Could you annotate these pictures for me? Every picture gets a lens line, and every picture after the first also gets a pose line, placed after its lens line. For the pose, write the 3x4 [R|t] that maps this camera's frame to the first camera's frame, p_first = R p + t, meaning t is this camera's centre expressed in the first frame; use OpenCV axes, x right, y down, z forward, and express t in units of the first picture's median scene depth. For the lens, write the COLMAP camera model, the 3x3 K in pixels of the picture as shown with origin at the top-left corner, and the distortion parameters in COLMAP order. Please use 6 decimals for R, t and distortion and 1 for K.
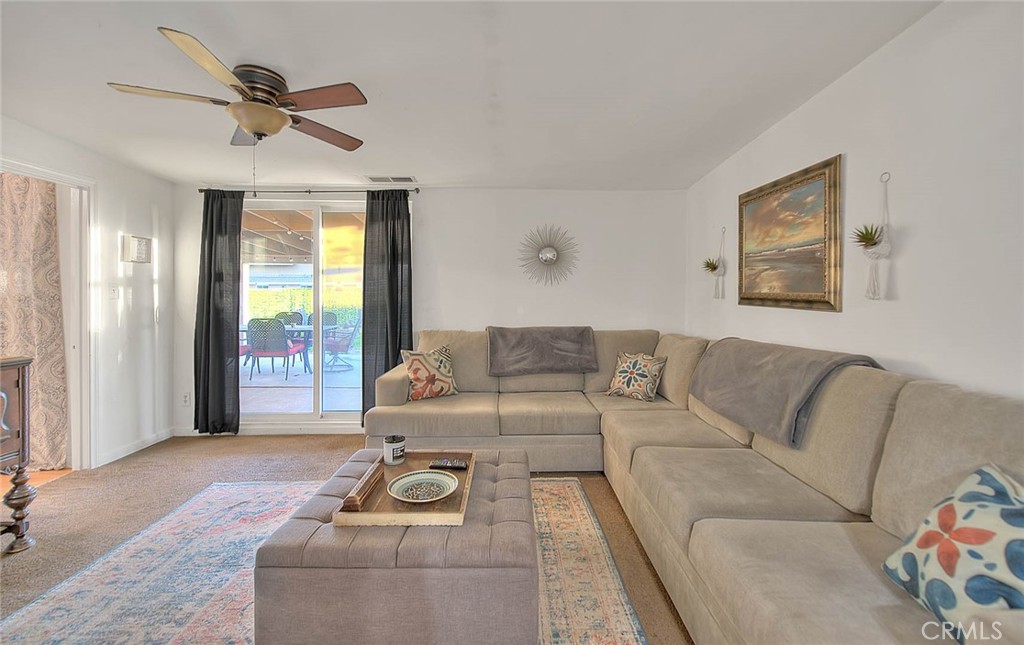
lens RADIAL K [[416.1, 0, 513.0], [0, 416.1, 296.9], [0, 0, 1]] dist [0.000496, -0.000478]
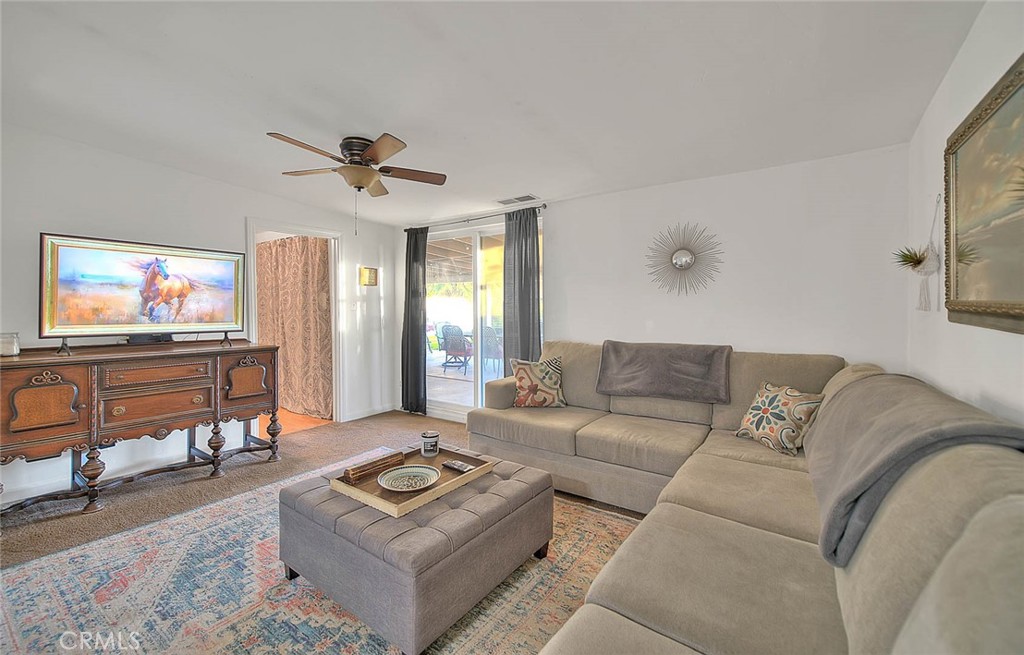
lens RADIAL K [[411.7, 0, 505.4], [0, 411.7, 307.1], [0, 0, 1]] dist [0.000706, 0.000224]
pose [[0.807333, -0.004005, -0.590083, 0.337204], [0.002358, 0.999991, -0.003561, -0.001121], [0.590092, 0.001484, 0.807335, 0.130862]]
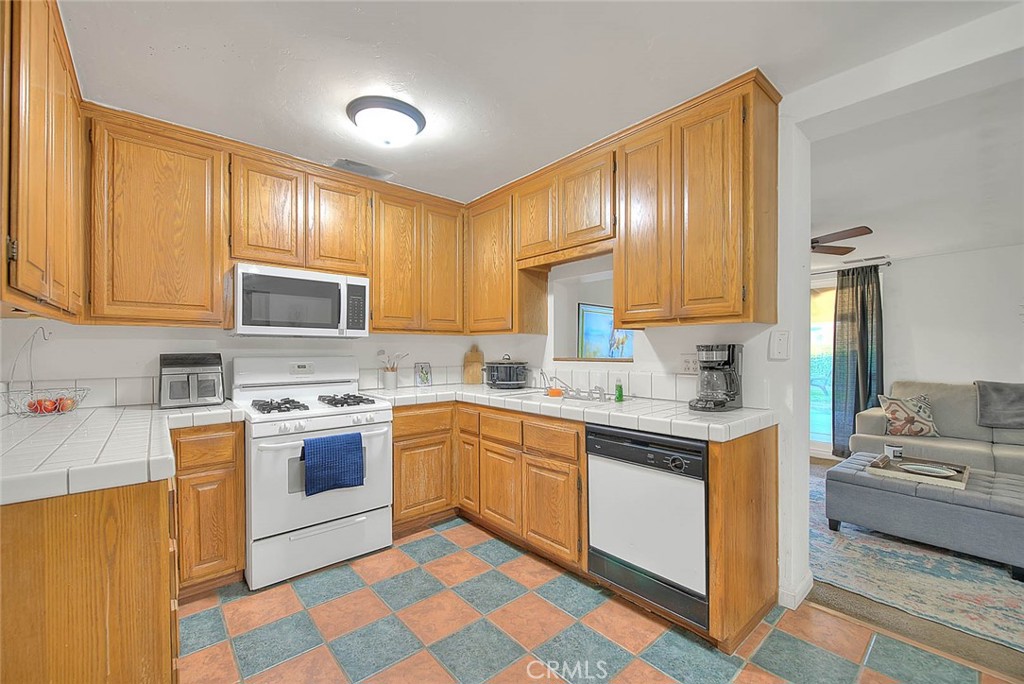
lens RADIAL K [[415.3, 0, 522.5], [0, 415.3, 349.6], [0, 0, 1]] dist [0.001365, -0.002270]
pose [[0.642971, -0.002486, -0.765887, 0.006576], [-0.001848, 0.999987, -0.004797, -0.002656], [0.765889, 0.004500, 0.642958, -0.643959]]
